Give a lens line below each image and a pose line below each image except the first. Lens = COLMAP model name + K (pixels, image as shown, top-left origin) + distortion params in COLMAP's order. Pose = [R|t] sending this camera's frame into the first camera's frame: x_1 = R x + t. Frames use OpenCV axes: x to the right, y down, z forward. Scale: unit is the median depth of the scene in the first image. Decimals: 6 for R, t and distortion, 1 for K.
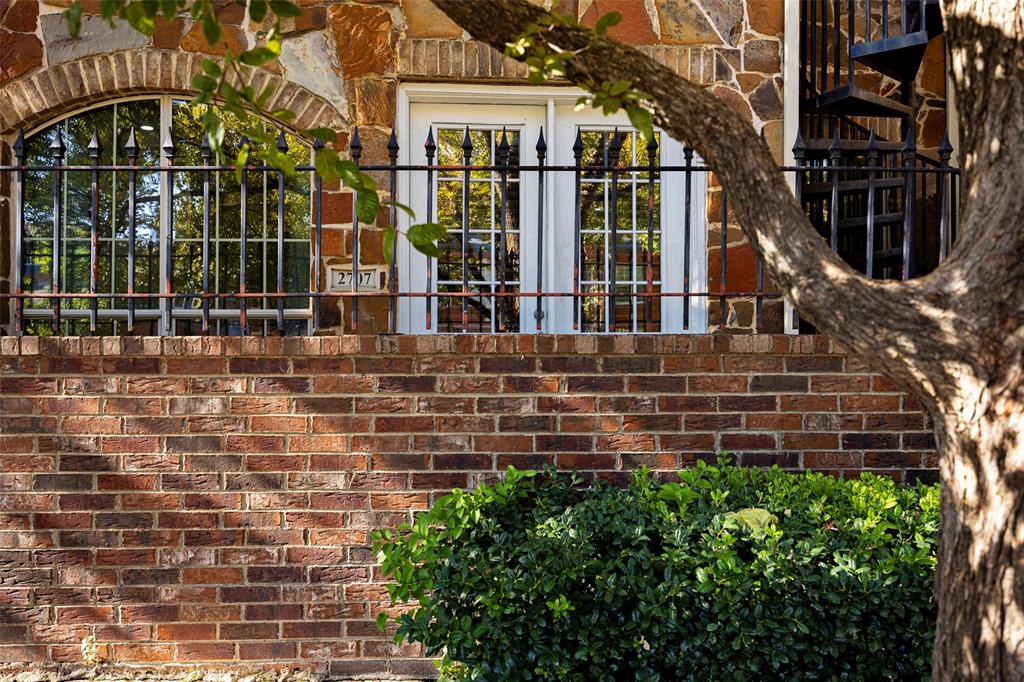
lens RADIAL K [[783.1, 0, 514.4], [0, 783.1, 323.2], [0, 0, 1]] dist [0.003308, -0.008058]
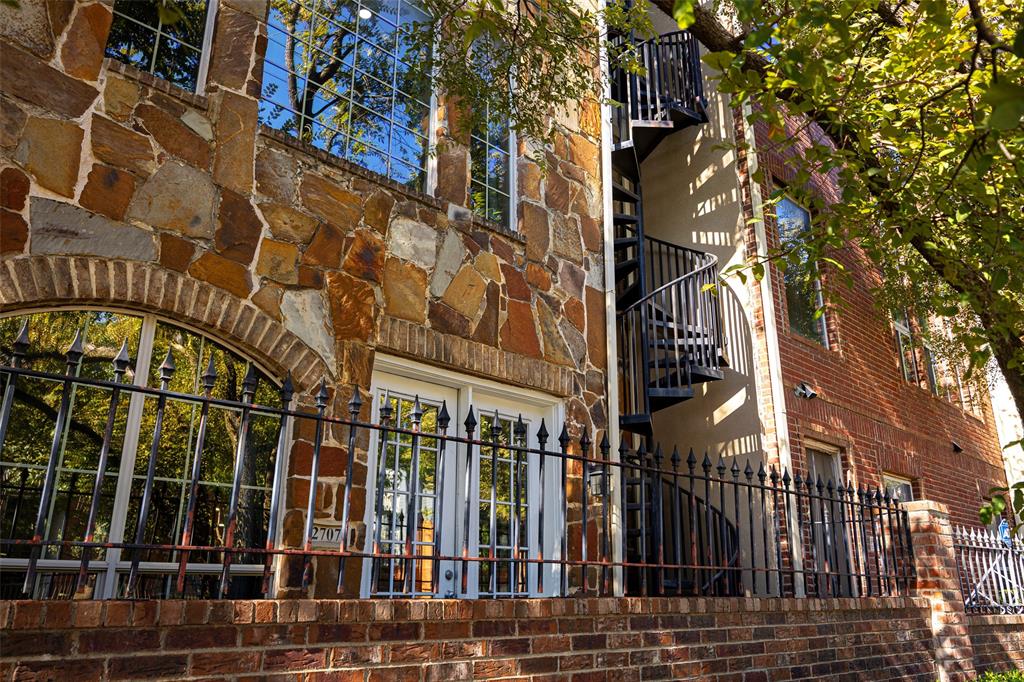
lens RADIAL K [[783.1, 0, 514.4], [0, 783.1, 323.2], [0, 0, 1]] dist [0.003308, -0.008058]
pose [[0.757215, 0.216371, 0.616287, -0.702970], [-0.018023, 0.950100, -0.311424, -0.006322], [-0.652917, 0.224707, 0.723330, 0.072414]]
